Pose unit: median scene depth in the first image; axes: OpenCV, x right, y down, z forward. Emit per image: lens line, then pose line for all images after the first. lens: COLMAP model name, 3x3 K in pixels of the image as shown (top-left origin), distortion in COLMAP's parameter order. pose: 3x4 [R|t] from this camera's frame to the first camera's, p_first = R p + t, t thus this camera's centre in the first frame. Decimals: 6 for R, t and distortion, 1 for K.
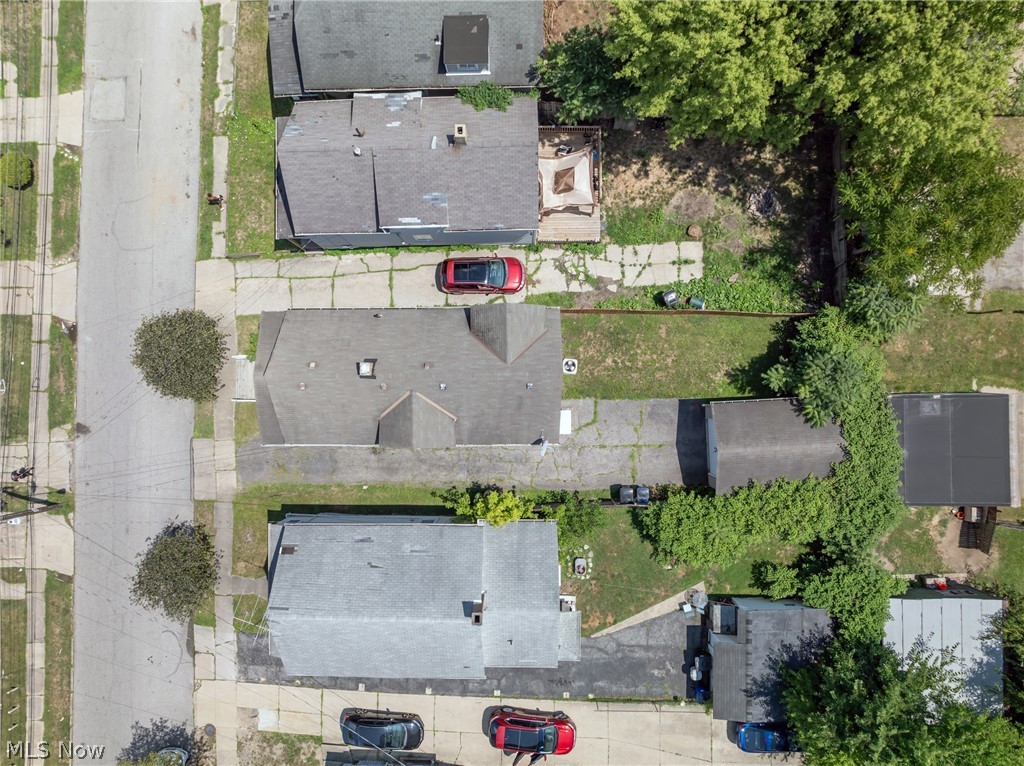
lens RADIAL K [[725.7, 0, 515.0], [0, 725.7, 388.2], [0, 0, 1]] dist [-0.043793, 0.015173]
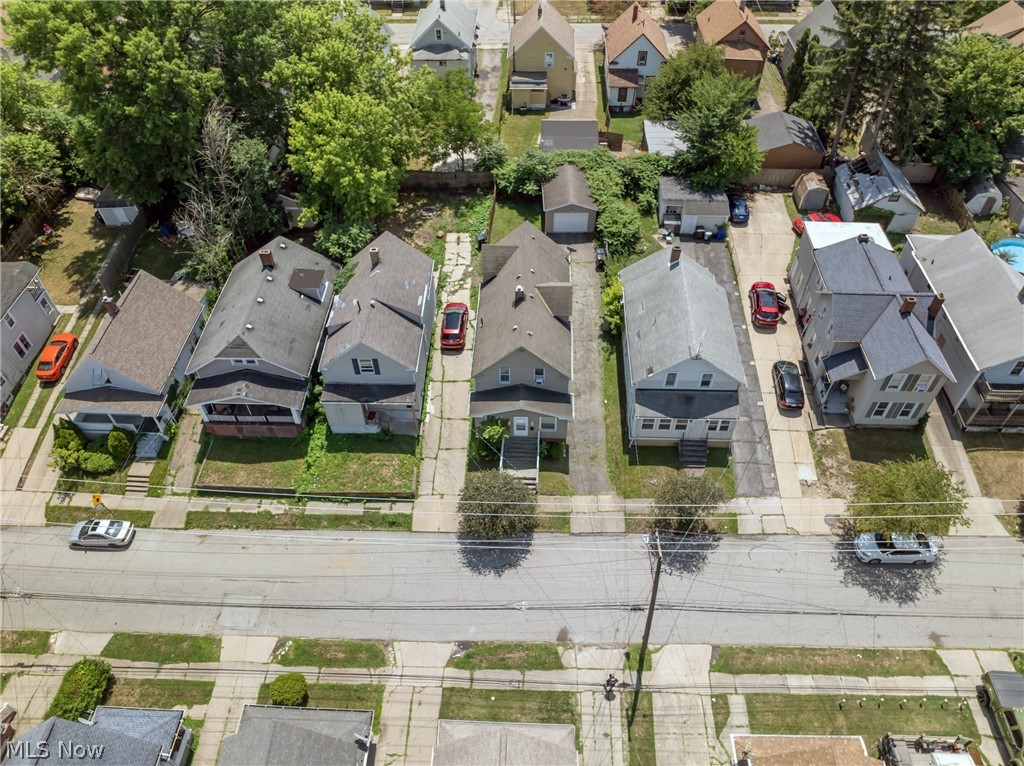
lens RADIAL K [[725.7, 0, 512.5], [0, 725.7, 379.3], [0, 0, 1]] dist [-0.043793, 0.015173]
pose [[0.042239, -0.722019, 0.690583, -1.115912], [0.999100, 0.027764, -0.032082, 0.010033], [0.003990, 0.691316, 0.722542, 0.028364]]
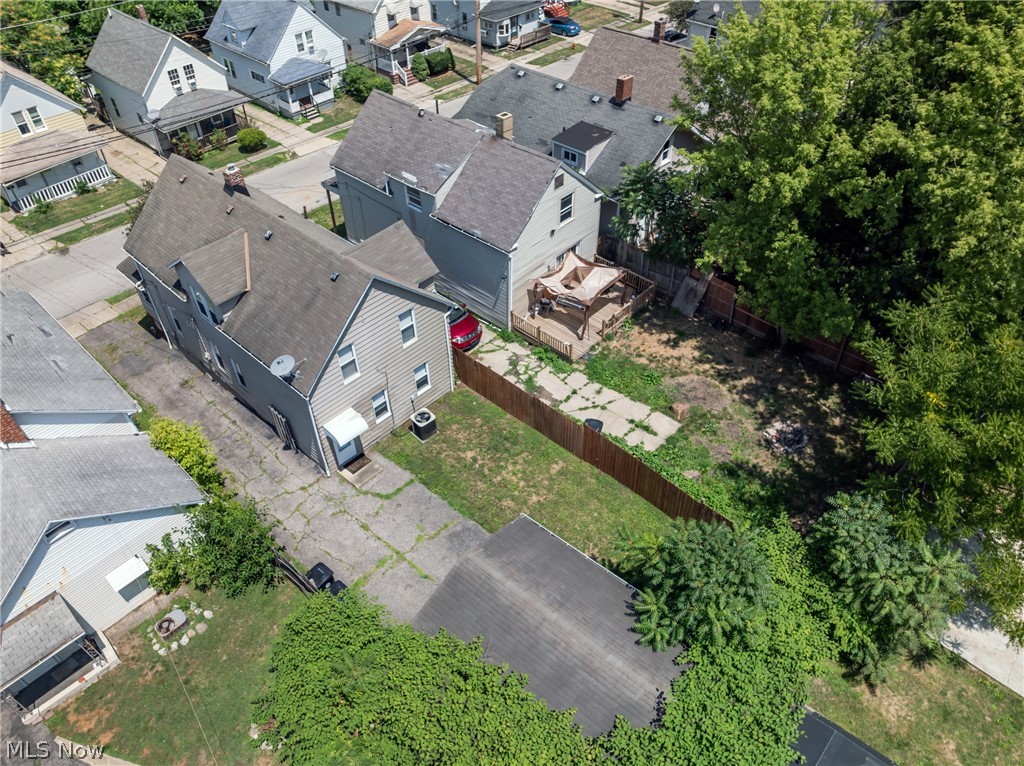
lens RADIAL K [[725.7, 0, 506.9], [0, 725.7, 386.4], [0, 0, 1]] dist [-0.043793, 0.015173]
pose [[0.722894, 0.476385, -0.500482, 0.464408], [-0.690885, 0.508955, -0.513461, 0.254833], [0.010117, 0.716953, 0.697048, 0.474797]]
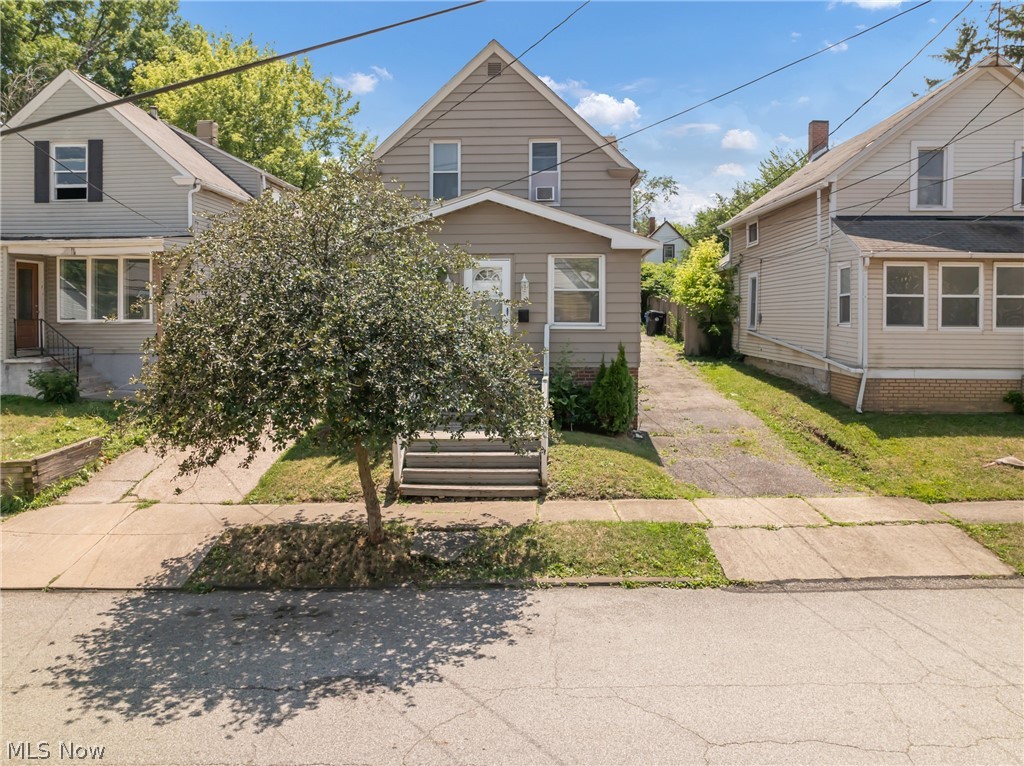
lens RADIAL K [[725.7, 0, 506.1], [0, 725.7, 372.7], [0, 0, 1]] dist [-0.043793, 0.015173]
pose [[0.059931, -0.002997, 0.998198, -0.699066], [0.998200, 0.002402, -0.059924, 0.019719], [-0.002218, 0.999993, 0.003136, 0.993817]]
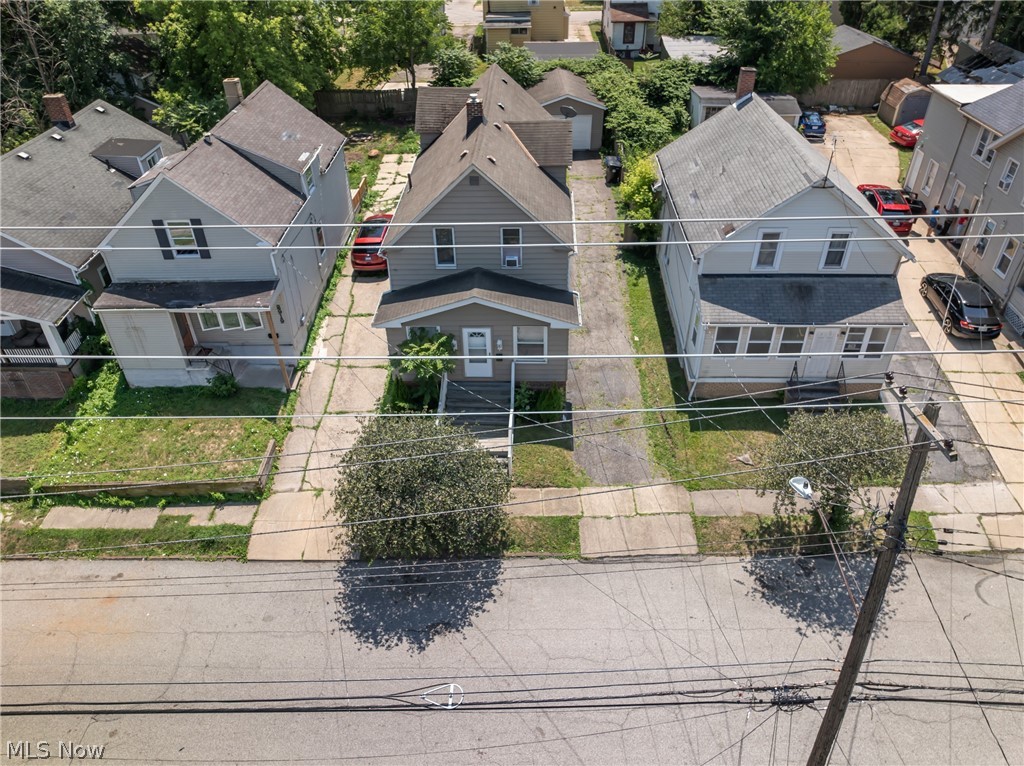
lens RADIAL K [[725.7, 0, 511.9], [0, 725.7, 380.4], [0, 0, 1]] dist [-0.043793, 0.015173]
pose [[0.034634, -0.579180, 0.814464, -0.848535], [0.999355, 0.012366, -0.033702, 0.038287], [0.009447, 0.815106, 0.579235, 0.628366]]
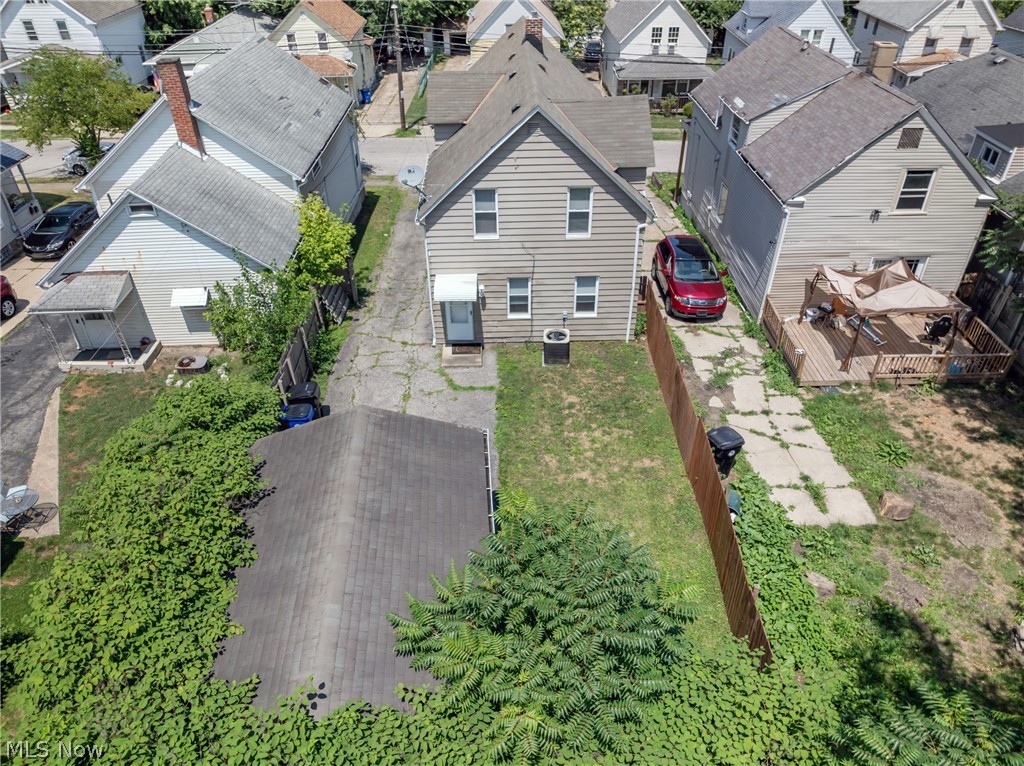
lens RADIAL K [[725.7, 0, 502.2], [0, 725.7, 378.9], [0, 0, 1]] dist [-0.043793, 0.015173]
pose [[0.001898, 0.598810, -0.800889, 0.528372], [-0.999777, 0.017990, 0.011081, 0.005602], [0.021043, 0.800689, 0.598710, 0.677171]]
